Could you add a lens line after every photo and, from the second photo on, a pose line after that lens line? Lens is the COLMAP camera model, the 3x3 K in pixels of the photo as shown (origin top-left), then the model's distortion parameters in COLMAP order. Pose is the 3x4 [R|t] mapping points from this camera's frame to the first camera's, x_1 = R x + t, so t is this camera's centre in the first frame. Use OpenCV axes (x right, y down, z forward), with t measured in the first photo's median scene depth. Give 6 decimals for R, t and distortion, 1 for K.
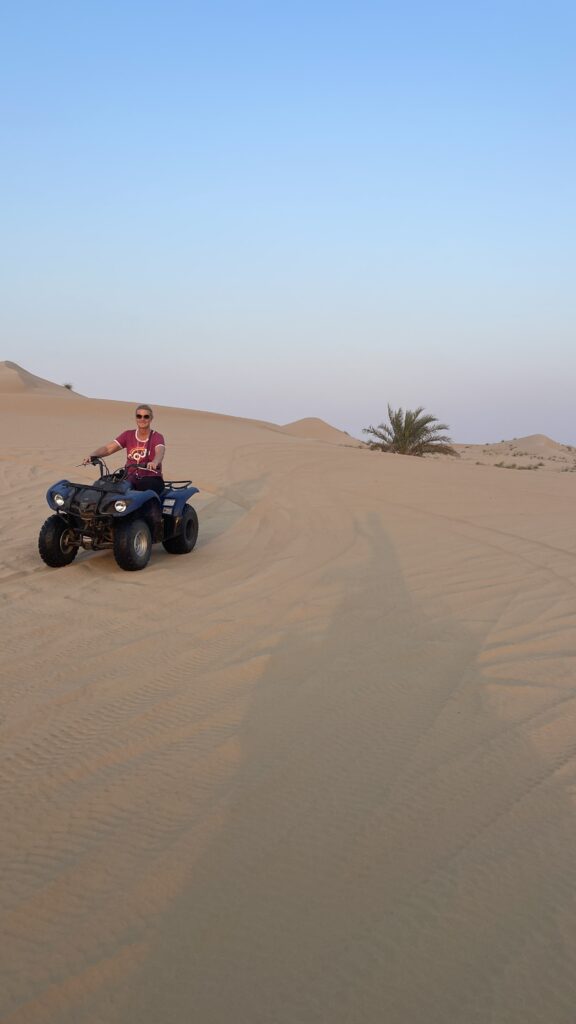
lens RADIAL K [[773.9, 0, 288.0], [0, 773.9, 512.0], [0, 0, 1]] dist [0.057734, -0.077365]
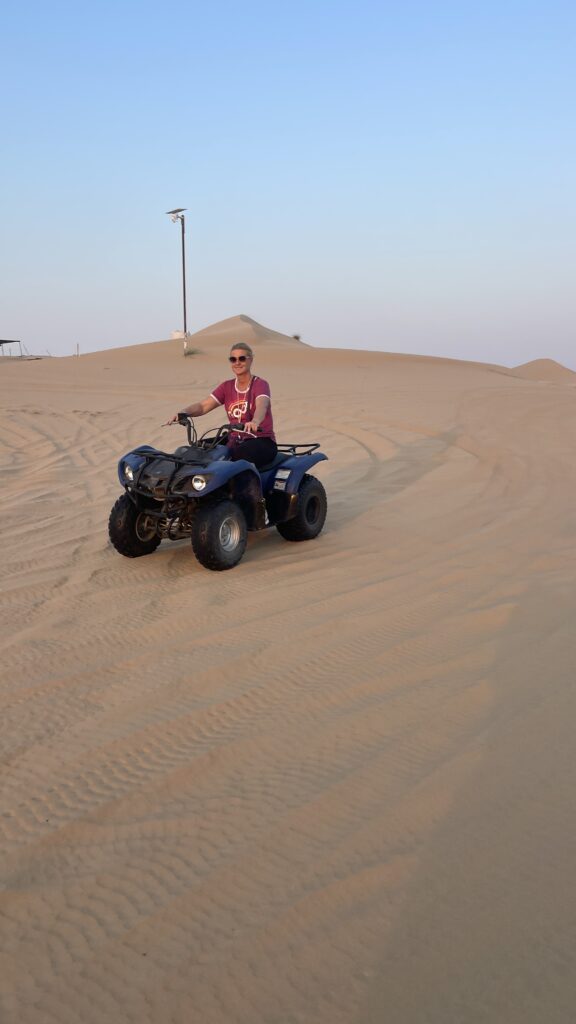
lens RADIAL K [[773.9, 0, 288.0], [0, 773.9, 512.0], [0, 0, 1]] dist [0.057734, -0.077365]
pose [[0.957620, 0.021529, -0.287228, 0.071879], [-0.002317, 0.997746, 0.067062, -0.027622], [0.288025, -0.063554, 0.955512, 0.300029]]
